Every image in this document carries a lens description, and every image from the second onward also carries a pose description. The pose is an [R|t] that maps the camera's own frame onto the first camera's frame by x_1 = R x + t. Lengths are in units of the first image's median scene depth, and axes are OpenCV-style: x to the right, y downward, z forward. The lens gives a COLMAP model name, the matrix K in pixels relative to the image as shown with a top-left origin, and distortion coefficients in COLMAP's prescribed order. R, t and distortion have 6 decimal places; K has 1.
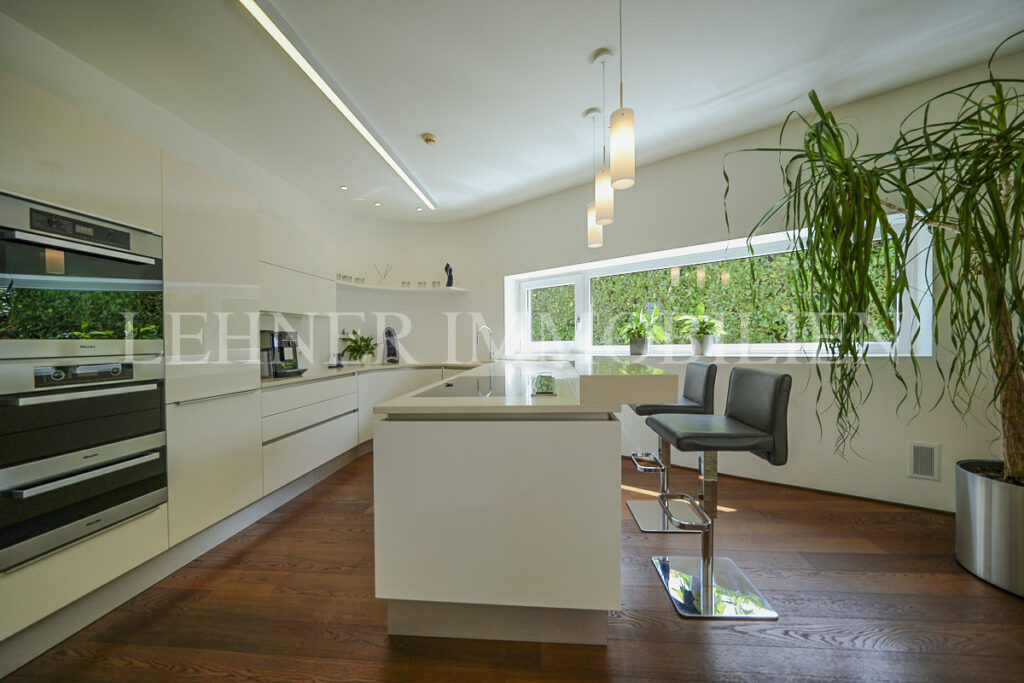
lens RADIAL K [[349.9, 0, 516.8], [0, 349.9, 351.7], [0, 0, 1]] dist [-0.001726, -0.000316]
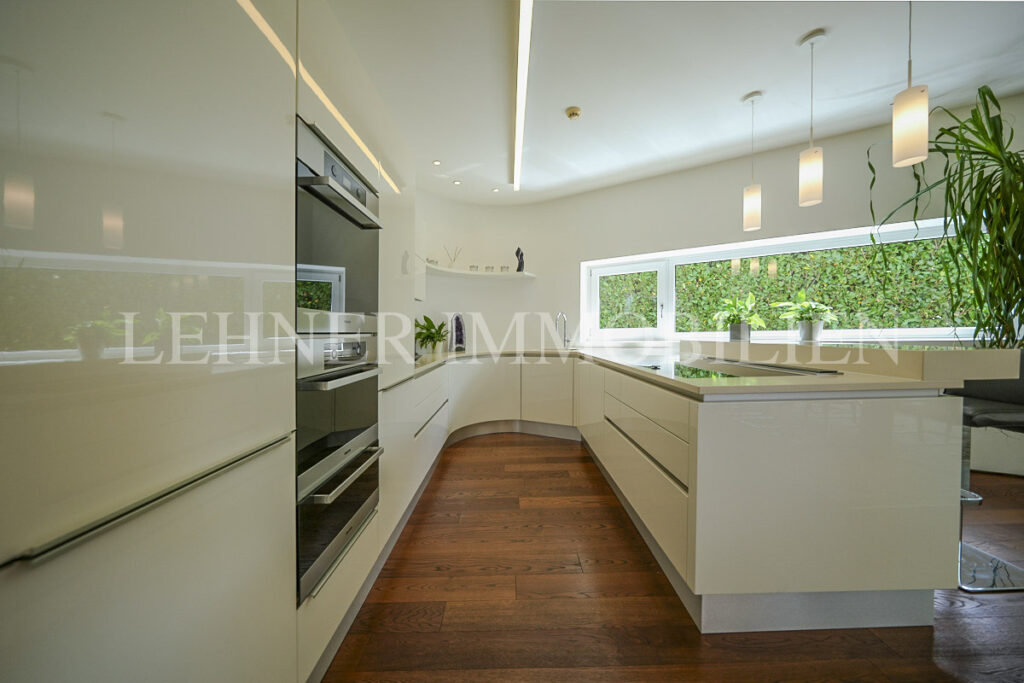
lens RADIAL K [[349.9, 0, 510.2], [0, 349.9, 343.5], [0, 0, 1]] dist [-0.001726, -0.000316]
pose [[0.995452, -0.000272, 0.095268, -0.427303], [0.000284, 1.000000, -0.000120, 0.016812], [-0.095268, 0.000147, 0.995452, 0.056148]]
